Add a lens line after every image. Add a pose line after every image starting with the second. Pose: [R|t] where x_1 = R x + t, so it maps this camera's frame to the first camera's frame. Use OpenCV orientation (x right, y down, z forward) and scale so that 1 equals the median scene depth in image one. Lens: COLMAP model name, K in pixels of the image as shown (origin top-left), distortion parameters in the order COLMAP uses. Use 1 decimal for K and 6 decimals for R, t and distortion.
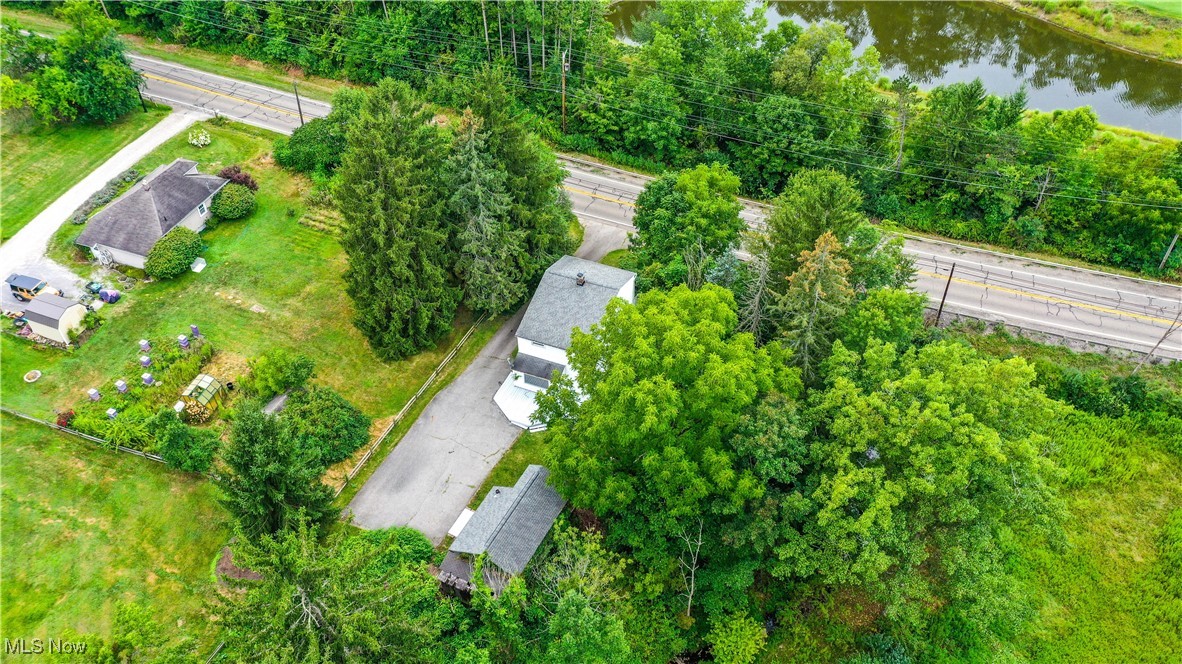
lens RADIAL K [[934.0, 0, 591.2], [0, 934.0, 325.3], [0, 0, 1]] dist [0.009709, 0.010042]
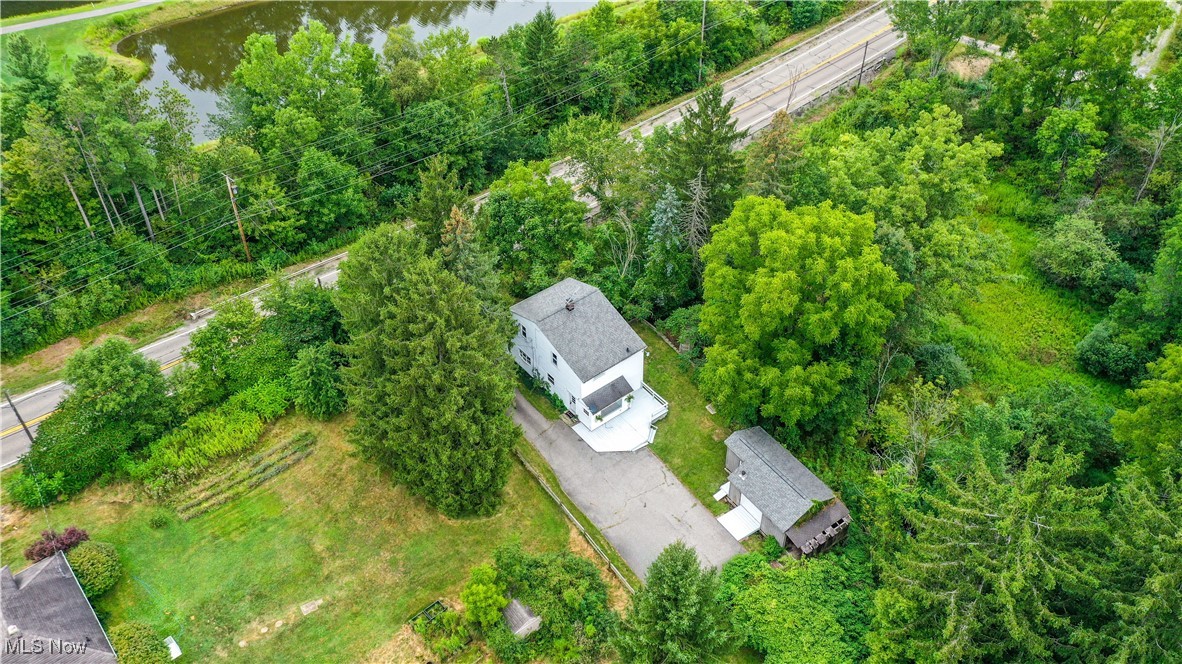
lens RADIAL K [[934.0, 0, 591.2], [0, 934.0, 325.3], [0, 0, 1]] dist [0.009709, 0.010042]
pose [[0.480383, -0.589478, 0.649421, -0.535767], [0.592933, 0.763884, 0.254778, -0.221122], [-0.646268, 0.262671, 0.716478, 0.222098]]
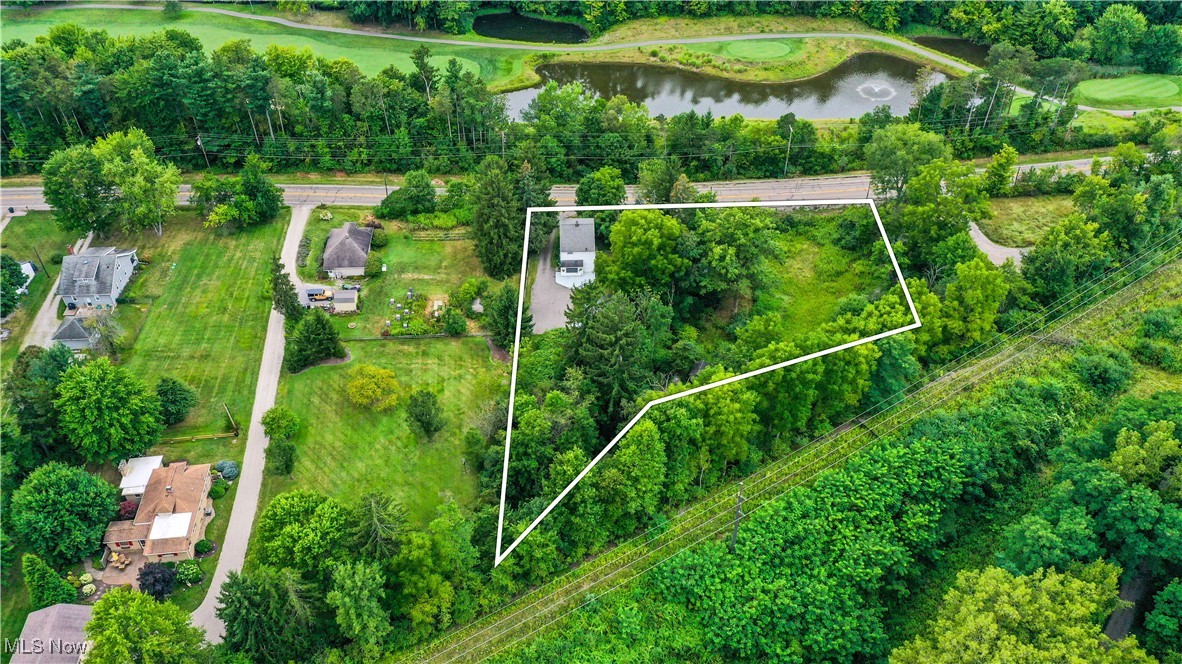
lens RADIAL K [[934.0, 0, 591.2], [0, 934.0, 325.3], [0, 0, 1]] dist [0.009709, 0.010042]
pose [[0.911474, -0.255893, 0.322077, -0.641515], [0.272905, 0.962008, -0.007994, 0.179694], [-0.307795, 0.095183, 0.946680, -0.961604]]
